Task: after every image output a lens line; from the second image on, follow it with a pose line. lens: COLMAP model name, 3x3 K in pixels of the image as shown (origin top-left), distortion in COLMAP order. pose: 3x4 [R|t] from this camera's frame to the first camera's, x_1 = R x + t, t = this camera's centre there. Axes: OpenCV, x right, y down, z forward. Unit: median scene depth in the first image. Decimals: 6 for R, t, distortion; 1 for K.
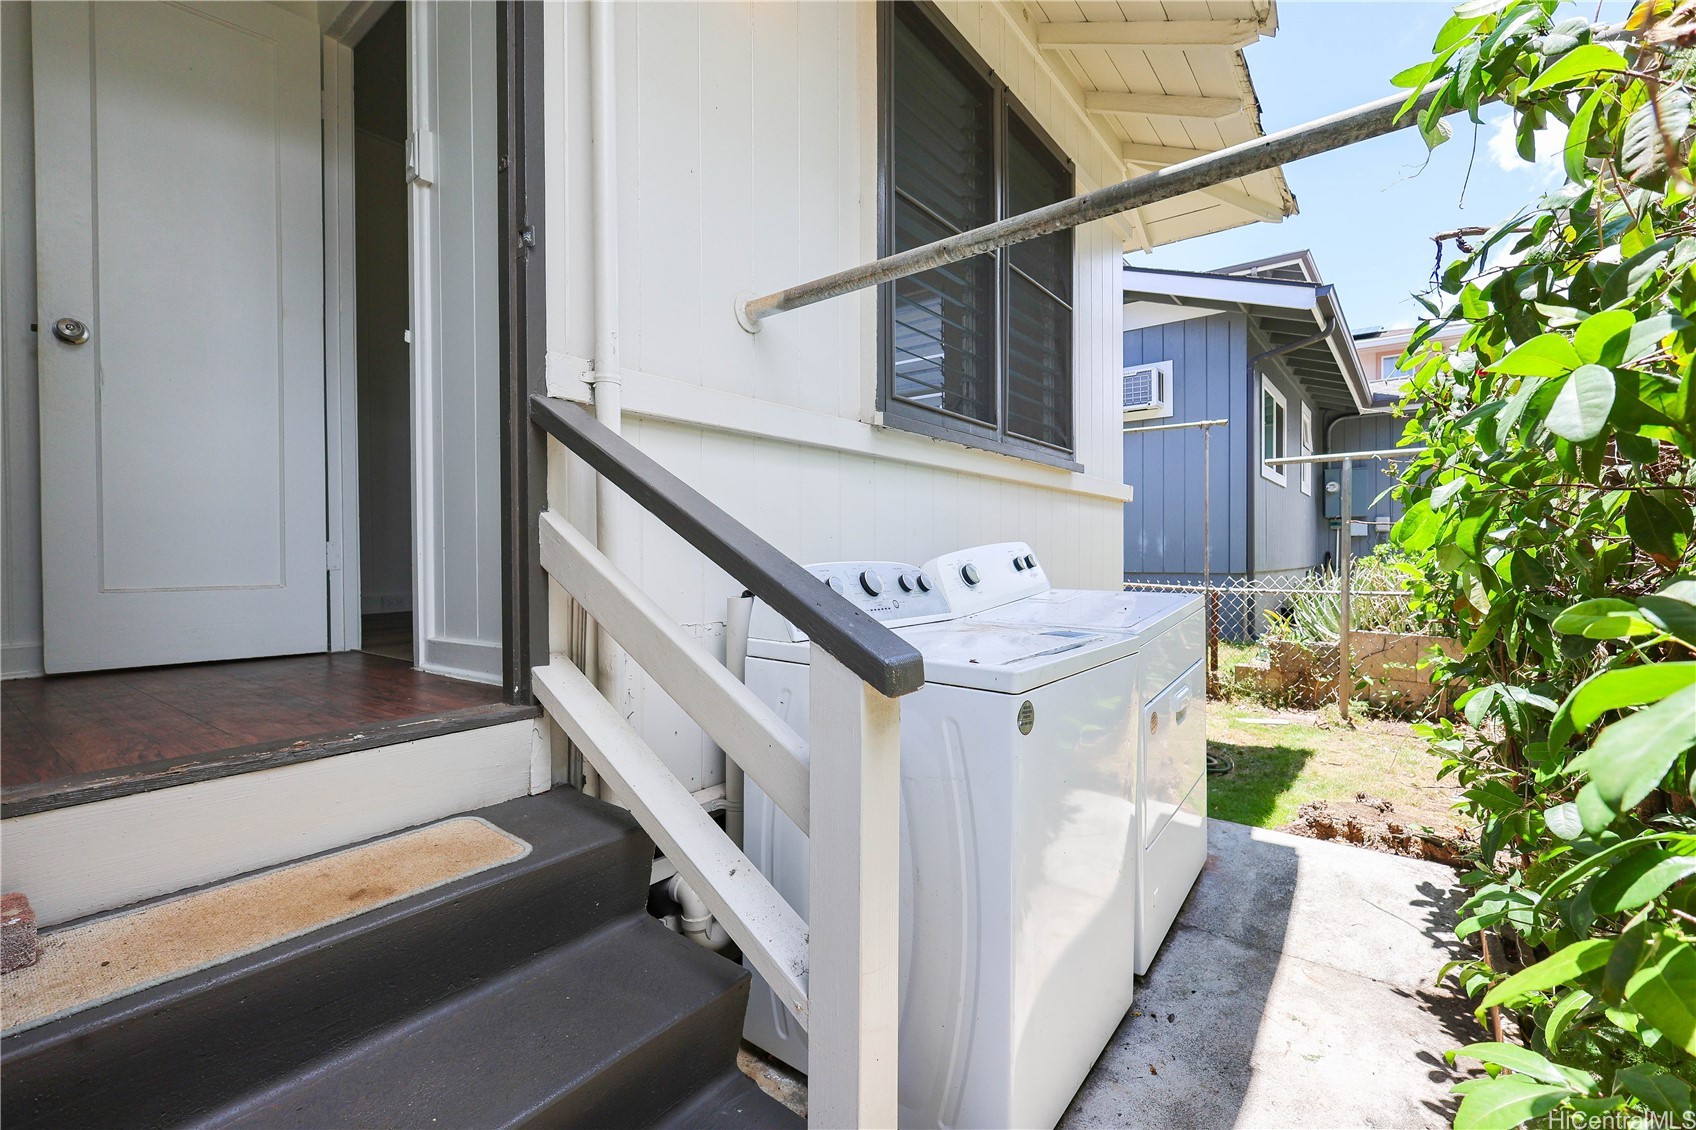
lens RADIAL K [[733.5, 0, 841.8], [0, 733.5, 562.2], [0, 0, 1]] dist [0.002232, -0.000823]
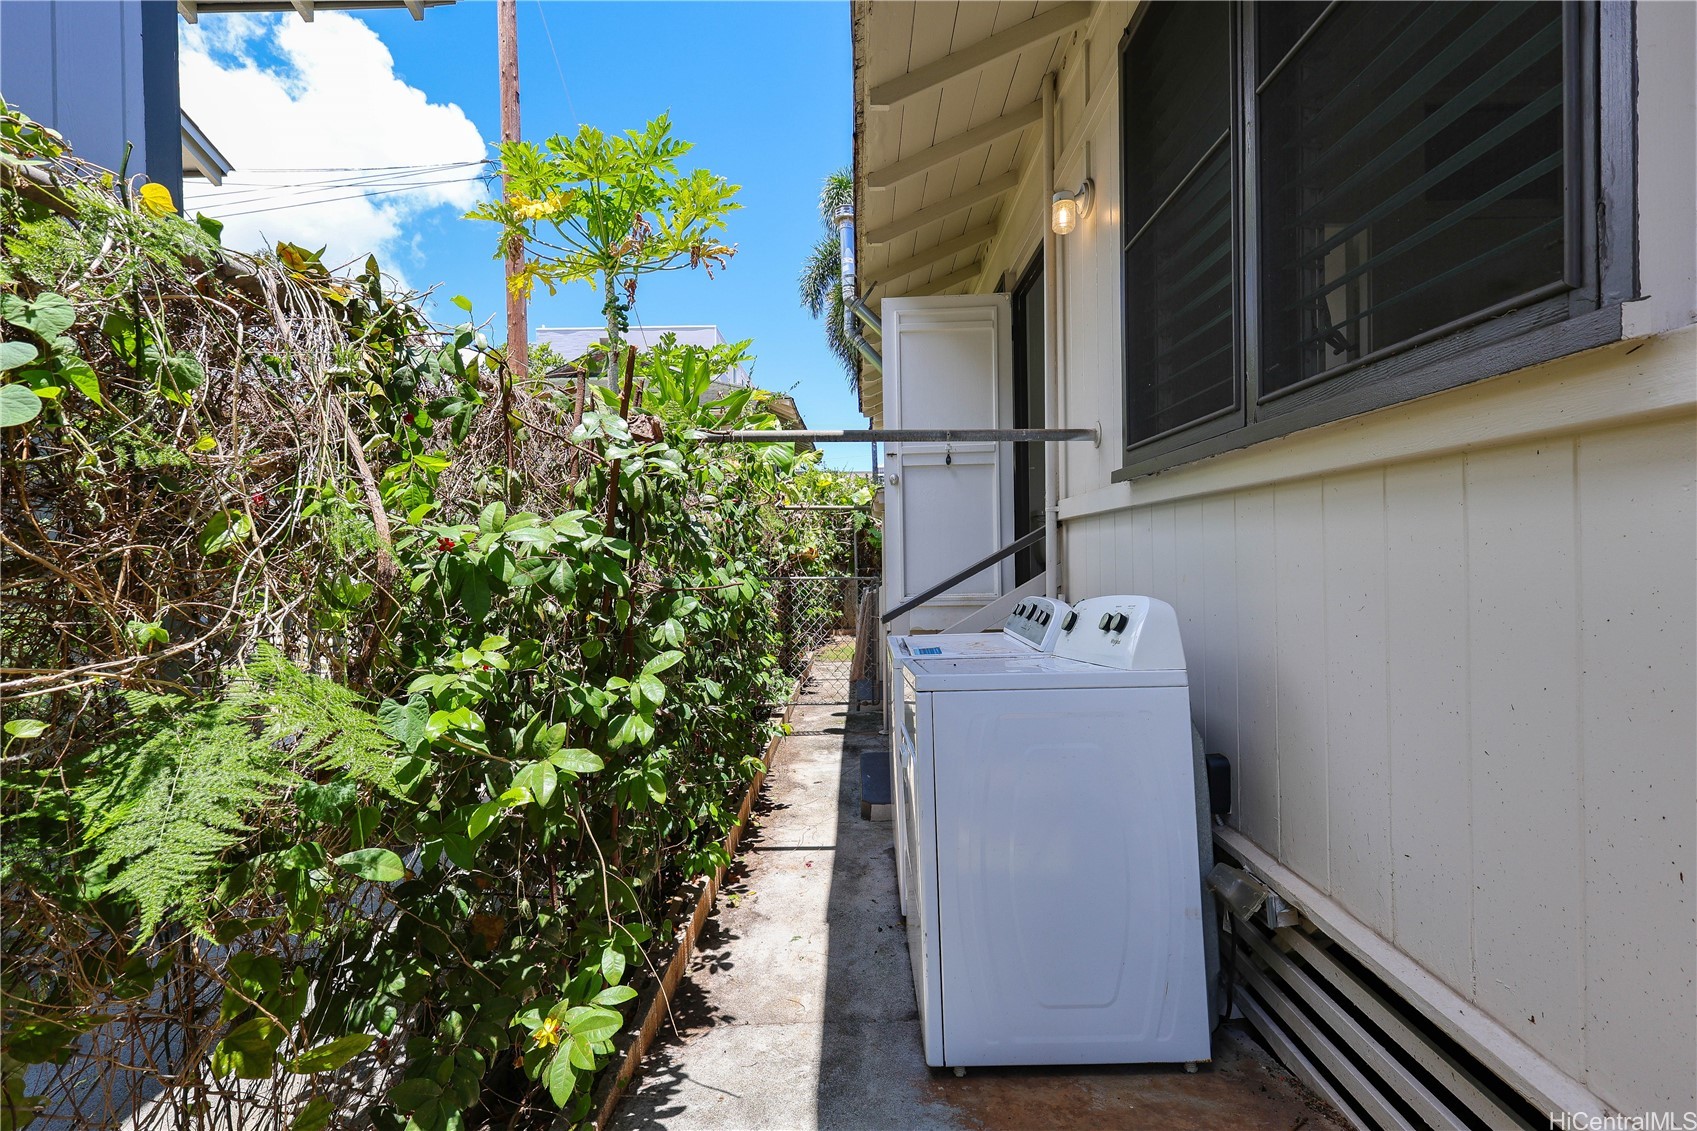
lens RADIAL K [[733.9, 0, 849.5], [0, 733.9, 558.6], [0, 0, 1]] dist [0.002232, -0.000823]
pose [[-0.795071, 0.015756, -0.606312, 1.249279], [0.006934, 0.999833, 0.016890, -0.108665], [0.606477, 0.009224, -0.795048, 1.940026]]
